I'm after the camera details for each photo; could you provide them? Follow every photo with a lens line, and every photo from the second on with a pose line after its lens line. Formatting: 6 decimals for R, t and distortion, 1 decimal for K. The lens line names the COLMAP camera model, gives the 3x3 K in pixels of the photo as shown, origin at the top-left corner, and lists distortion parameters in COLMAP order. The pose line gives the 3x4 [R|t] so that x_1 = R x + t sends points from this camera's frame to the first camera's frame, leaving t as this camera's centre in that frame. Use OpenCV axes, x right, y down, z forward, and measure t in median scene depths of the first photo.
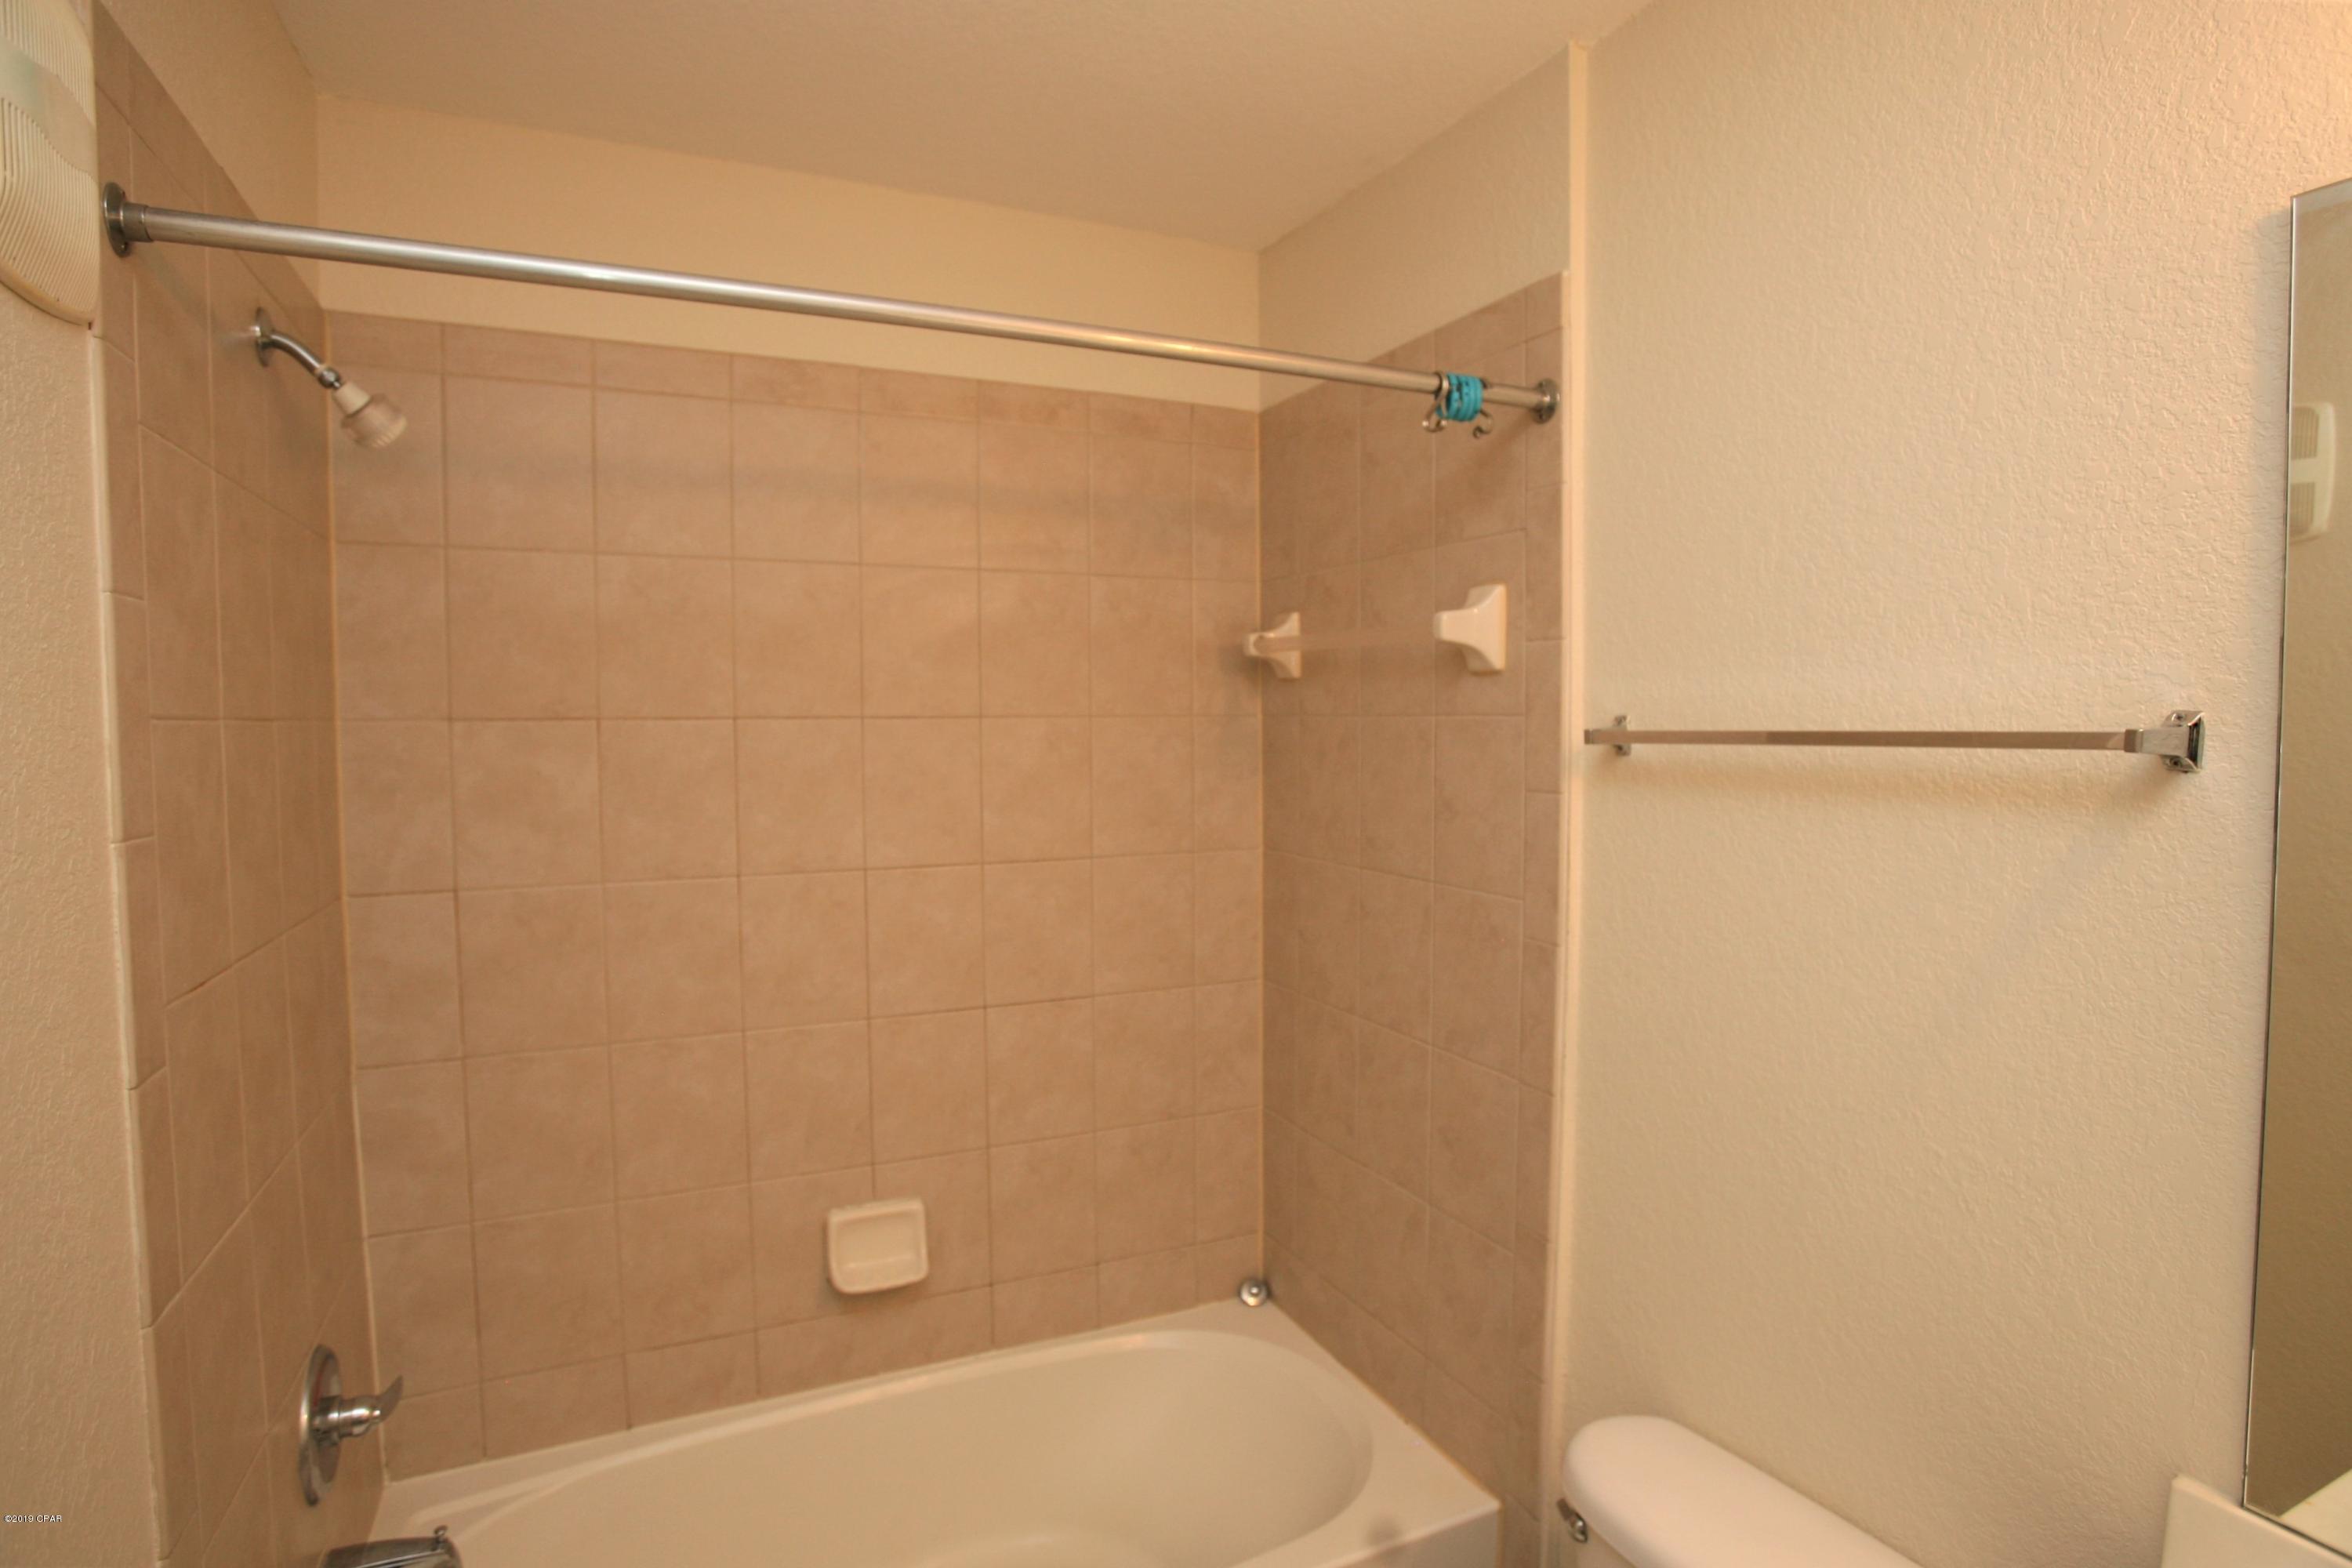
lens RADIAL K [[1239.3, 0, 1176.0], [0, 1239.3, 784.0], [0, 0, 1]] dist [-0.077164, 0.000169]
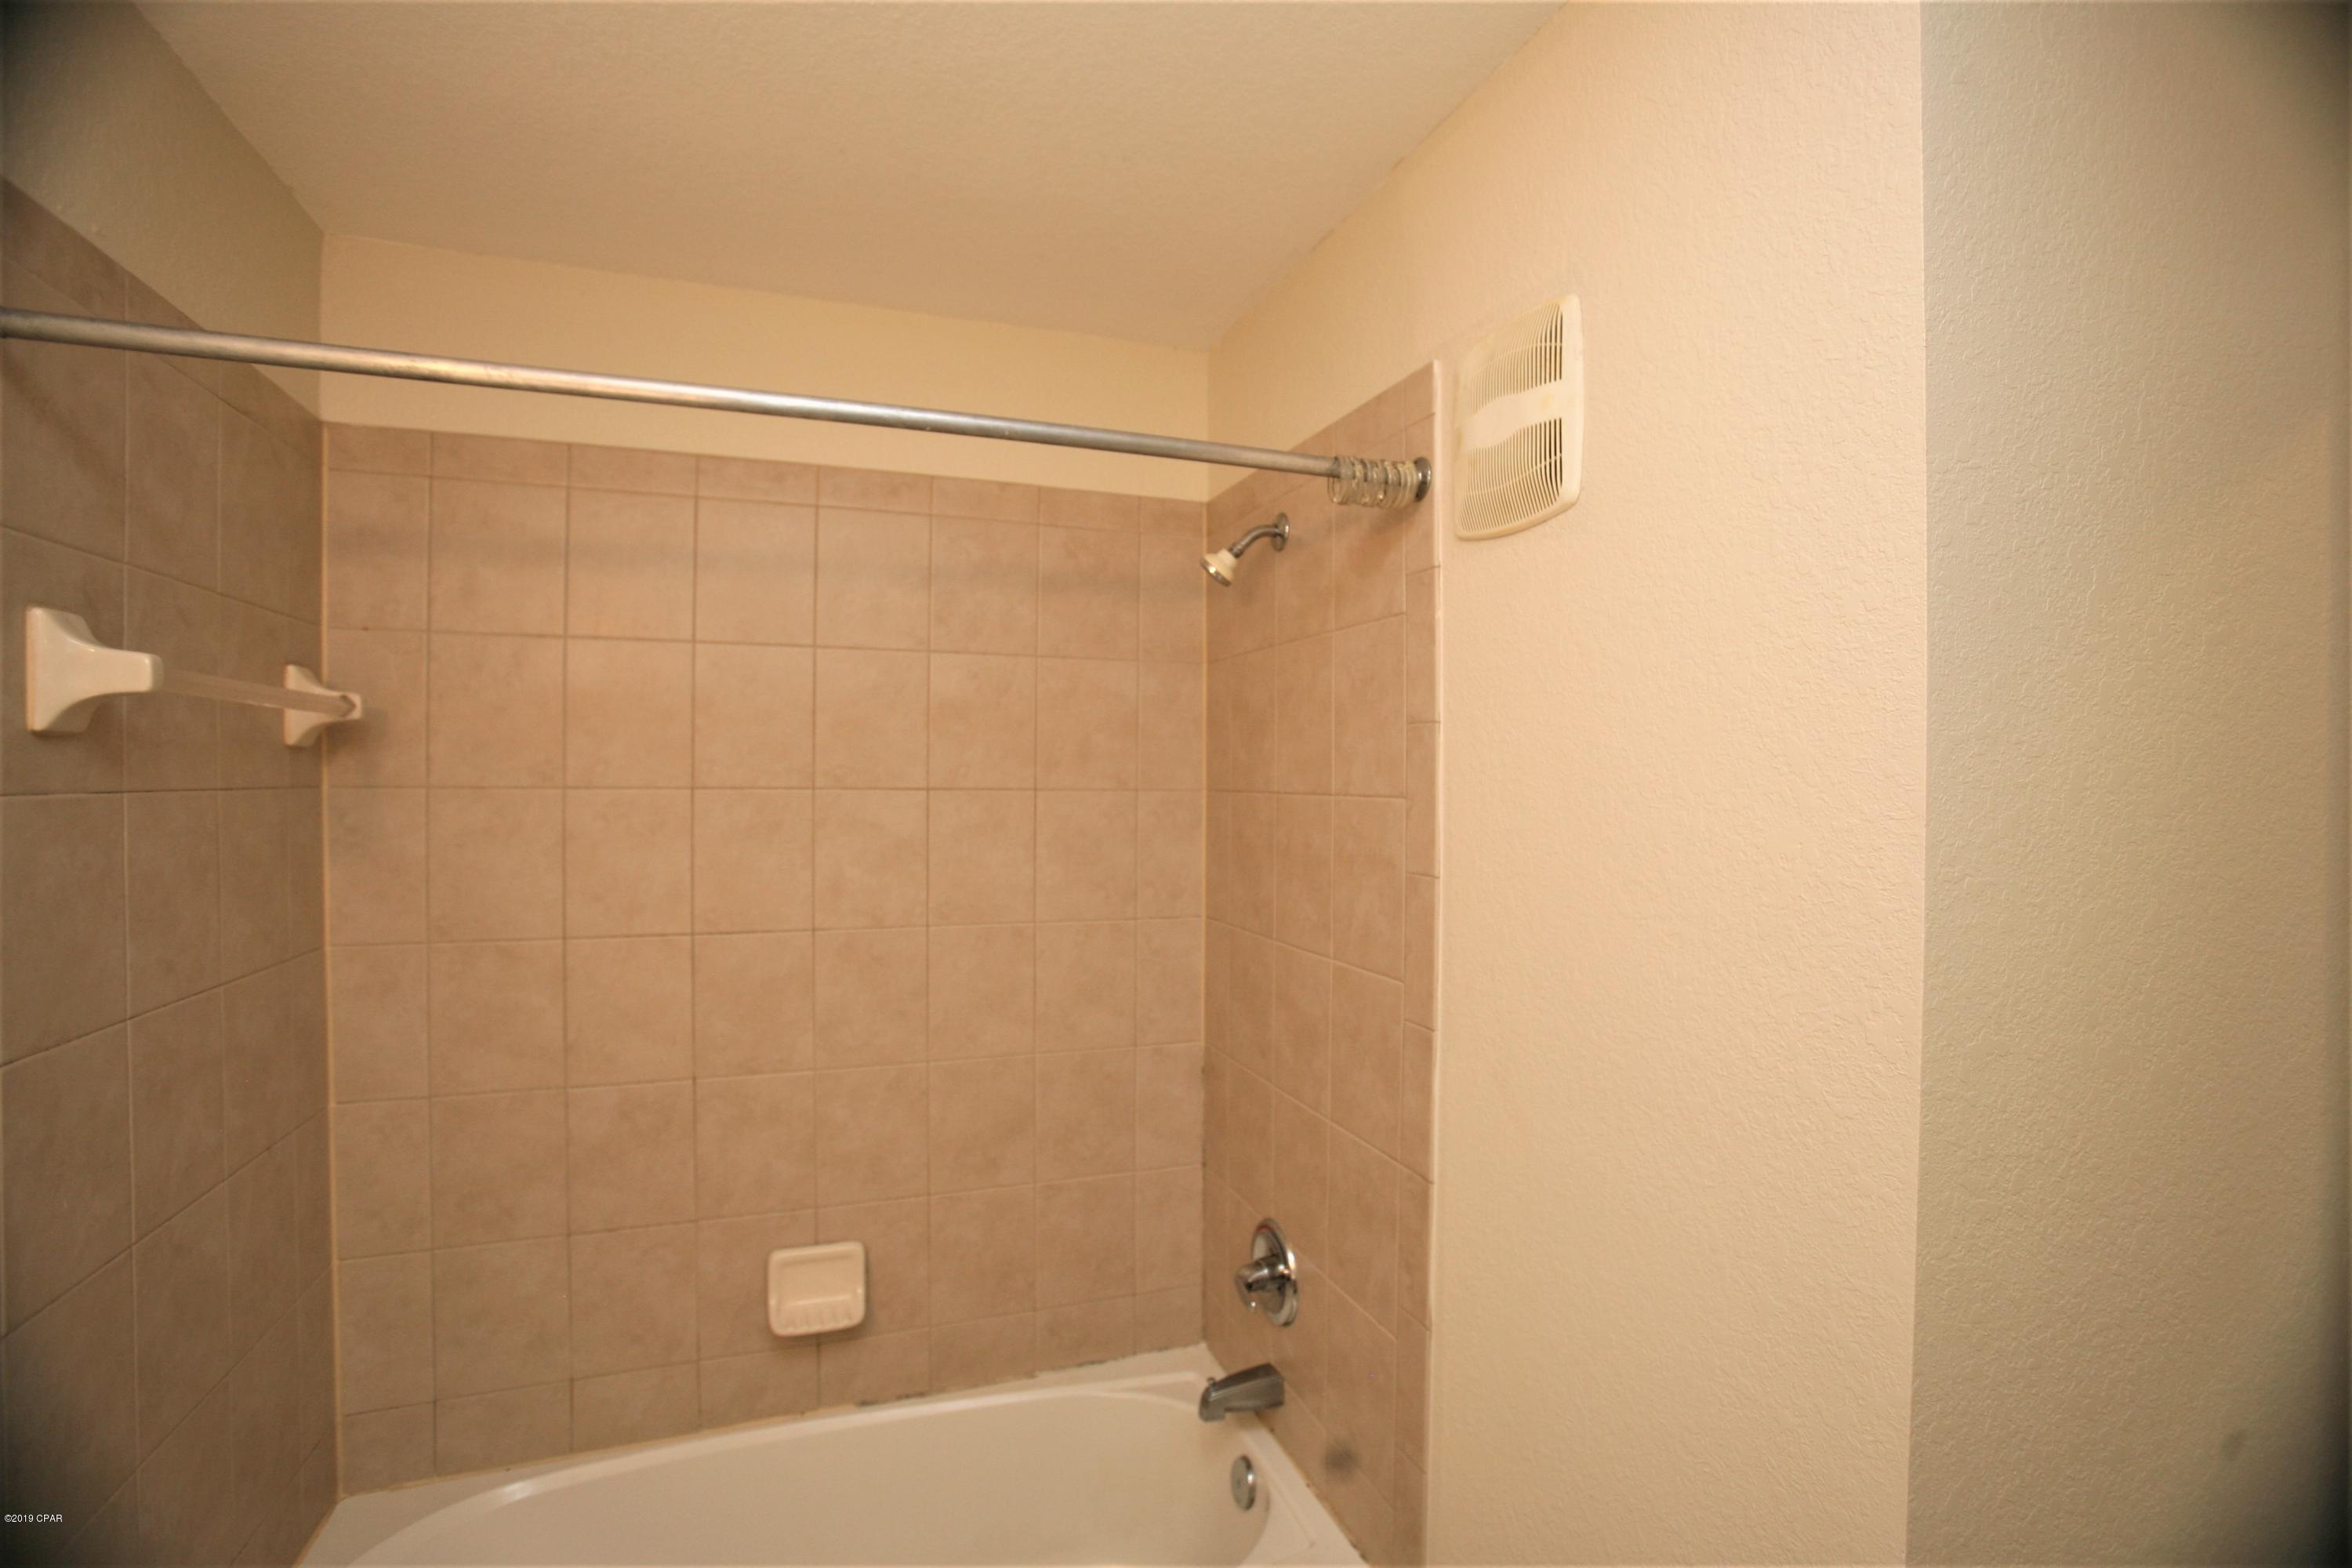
lens RADIAL K [[1104.2, 0, 1176.0], [0, 1104.2, 784.0], [0, 0, 1]] dist [-0.047987, -0.000027]
pose [[0.996371, 0.006511, -0.084867, 0.147067], [-0.011205, 0.998426, -0.054957, -0.005933], [0.084375, 0.055709, 0.994876, 0.070943]]
